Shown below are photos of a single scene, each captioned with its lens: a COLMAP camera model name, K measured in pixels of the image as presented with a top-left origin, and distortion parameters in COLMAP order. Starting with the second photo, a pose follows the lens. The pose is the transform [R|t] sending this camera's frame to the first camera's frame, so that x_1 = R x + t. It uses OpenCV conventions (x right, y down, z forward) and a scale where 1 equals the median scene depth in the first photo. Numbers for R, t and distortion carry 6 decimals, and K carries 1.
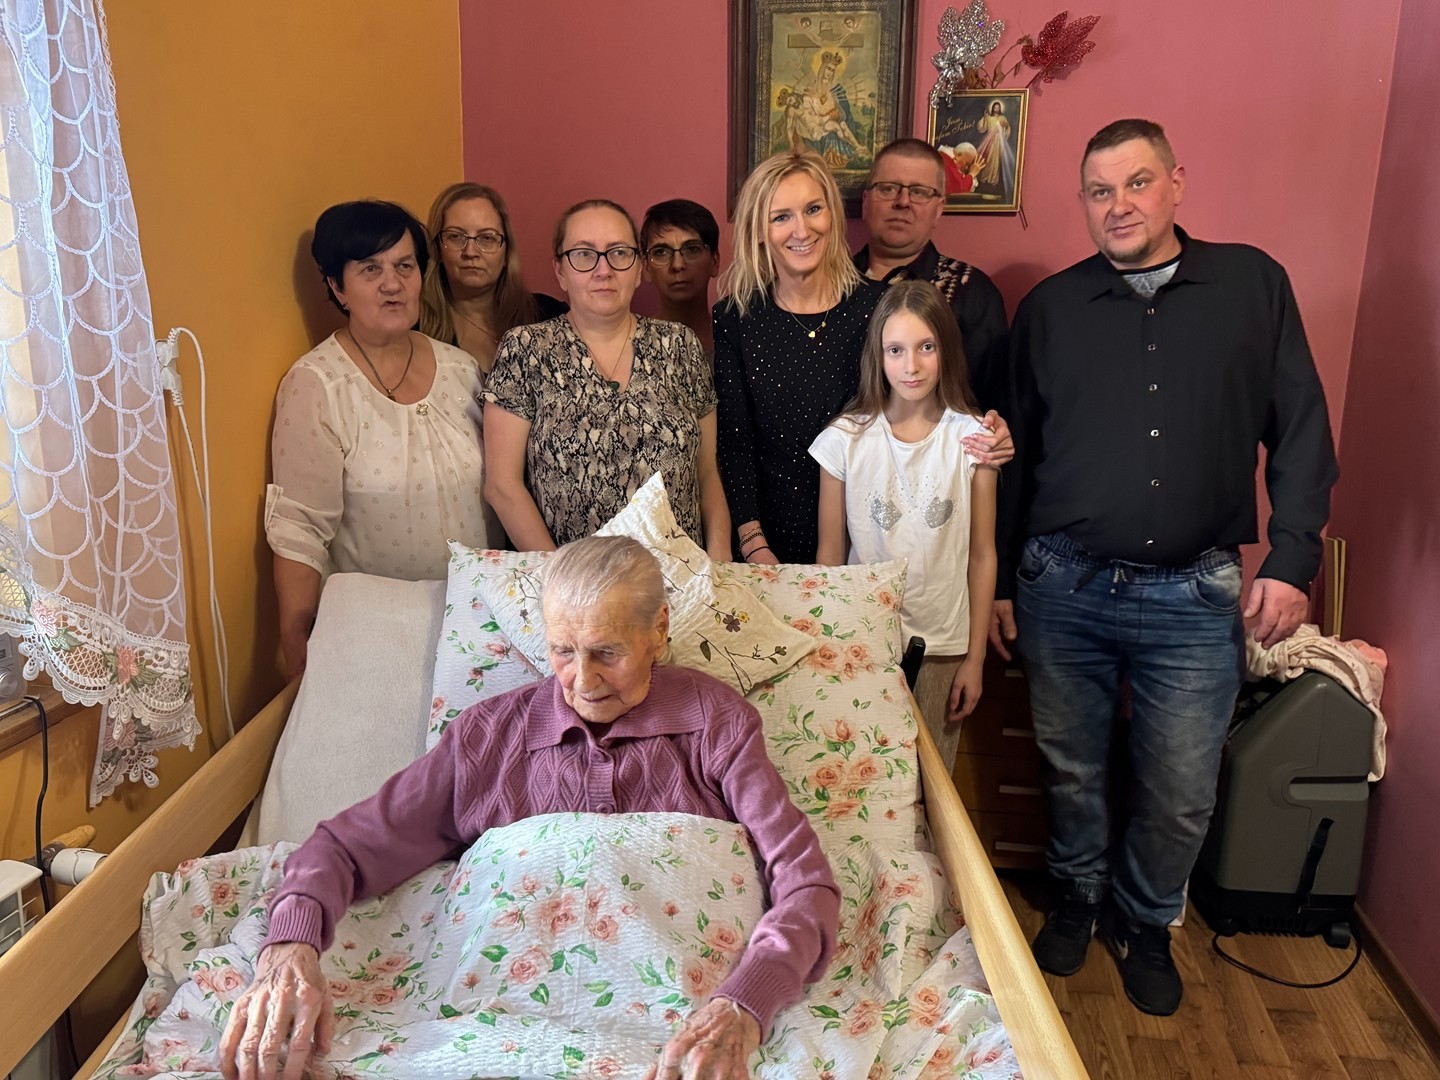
lens RADIAL K [[1106.7, 0, 724.4], [0, 1106.7, 545.4], [0, 0, 1]] dist [0.037834, -0.048150]
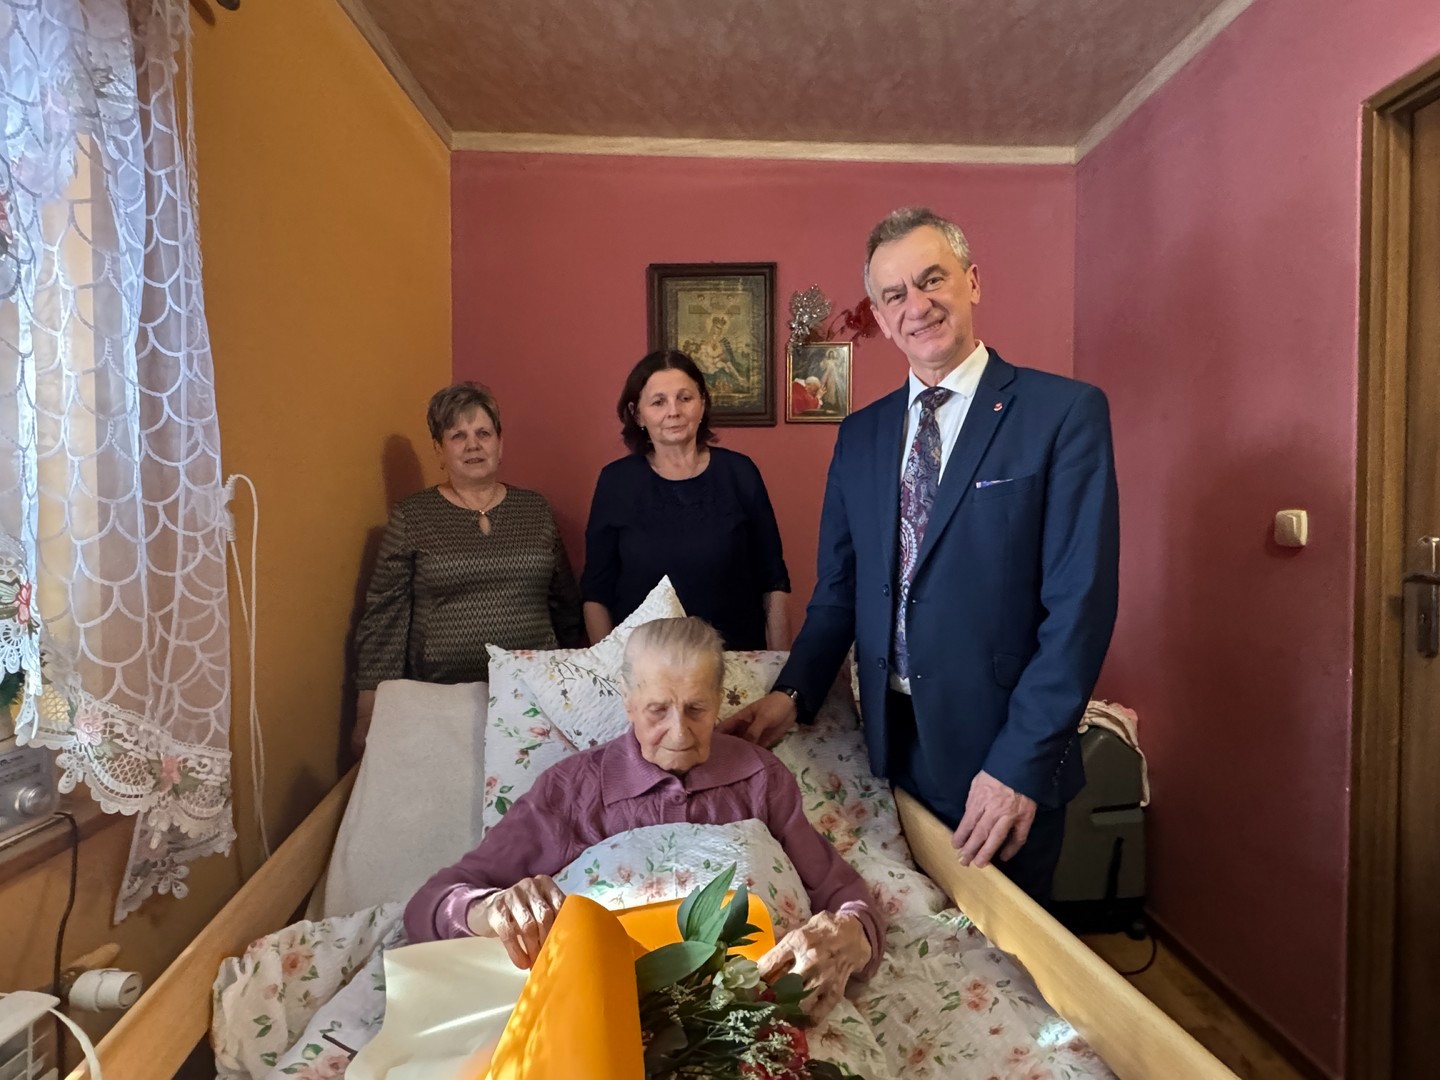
lens RADIAL K [[744.6, 0, 712.0], [0, 744.6, 544.4], [0, 0, 1]] dist [0.004310, -0.001317]
pose [[0.984681, -0.023995, 0.172708, -0.138224], [0.057397, 0.979890, -0.191104, 0.055179], [-0.164649, 0.198090, 0.966256, 0.180840]]
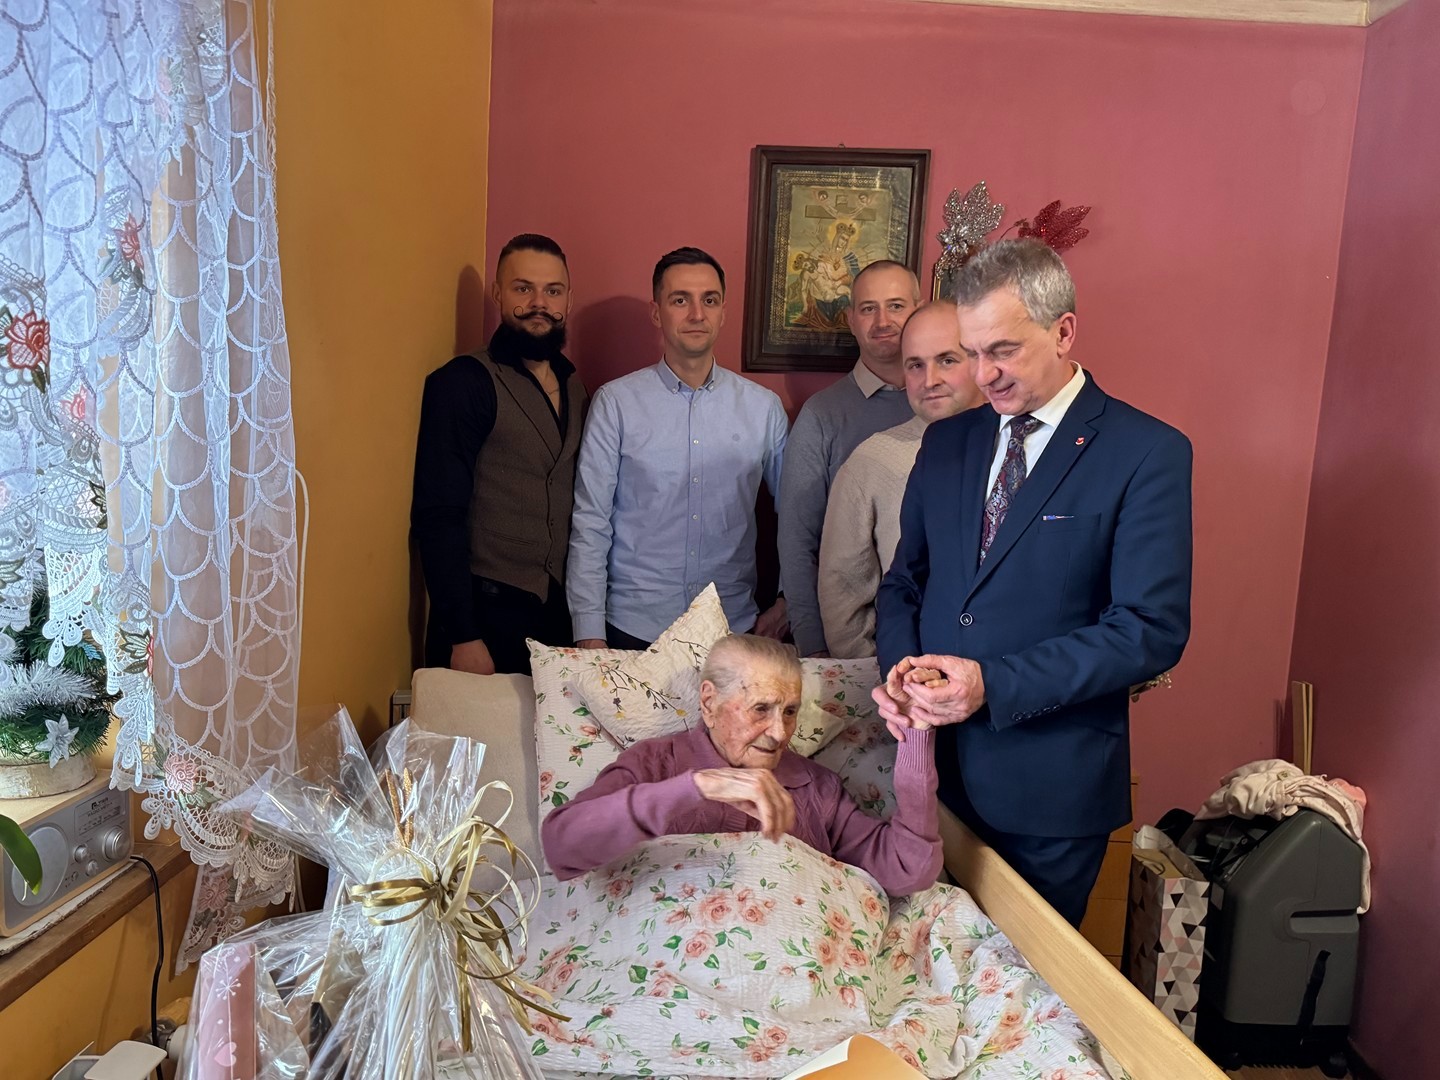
lens RADIAL K [[1106.7, 0, 723.4], [0, 1106.7, 554.9], [0, 0, 1]] dist [0.037834, -0.048150]
pose [[0.991422, 0.021016, 0.129001, -0.236584], [-0.007615, 0.994600, -0.103507, -0.020941], [-0.130480, 0.101637, 0.986228, -0.012581]]
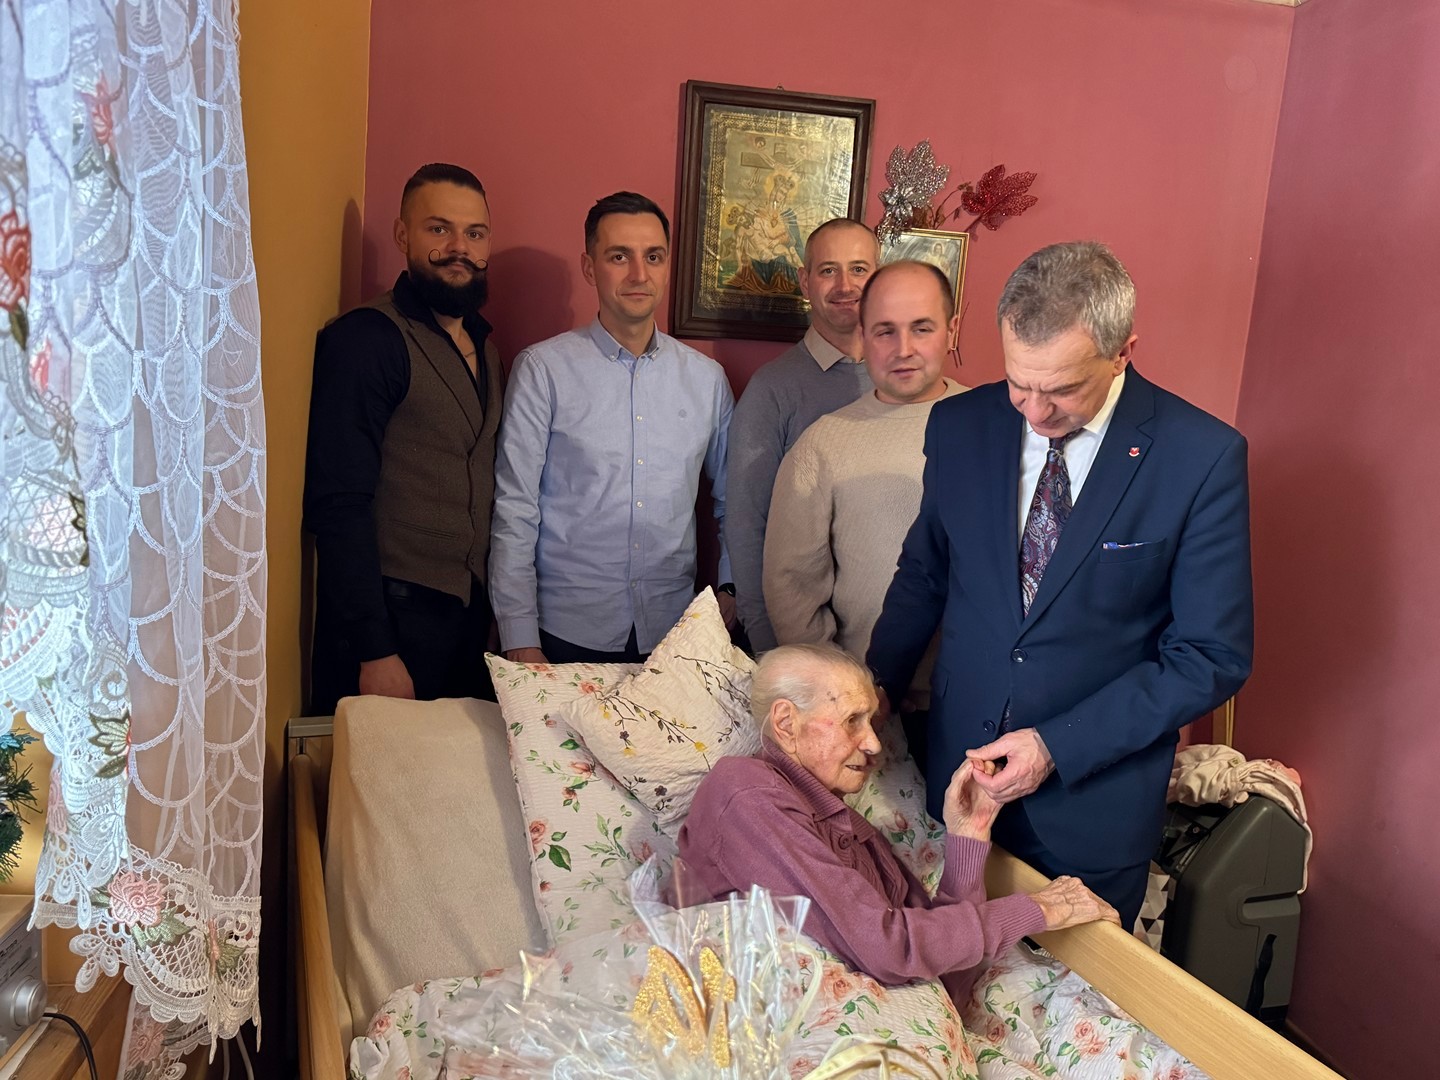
lens RADIAL K [[1106.7, 0, 727.7], [0, 1106.7, 552.8], [0, 0, 1]] dist [0.037834, -0.048150]
pose [[0.941490, 0.004380, 0.337012, -0.427732], [0.021714, 0.997050, -0.073619, -0.070202], [-0.336341, 0.076630, 0.938618, 0.207228]]
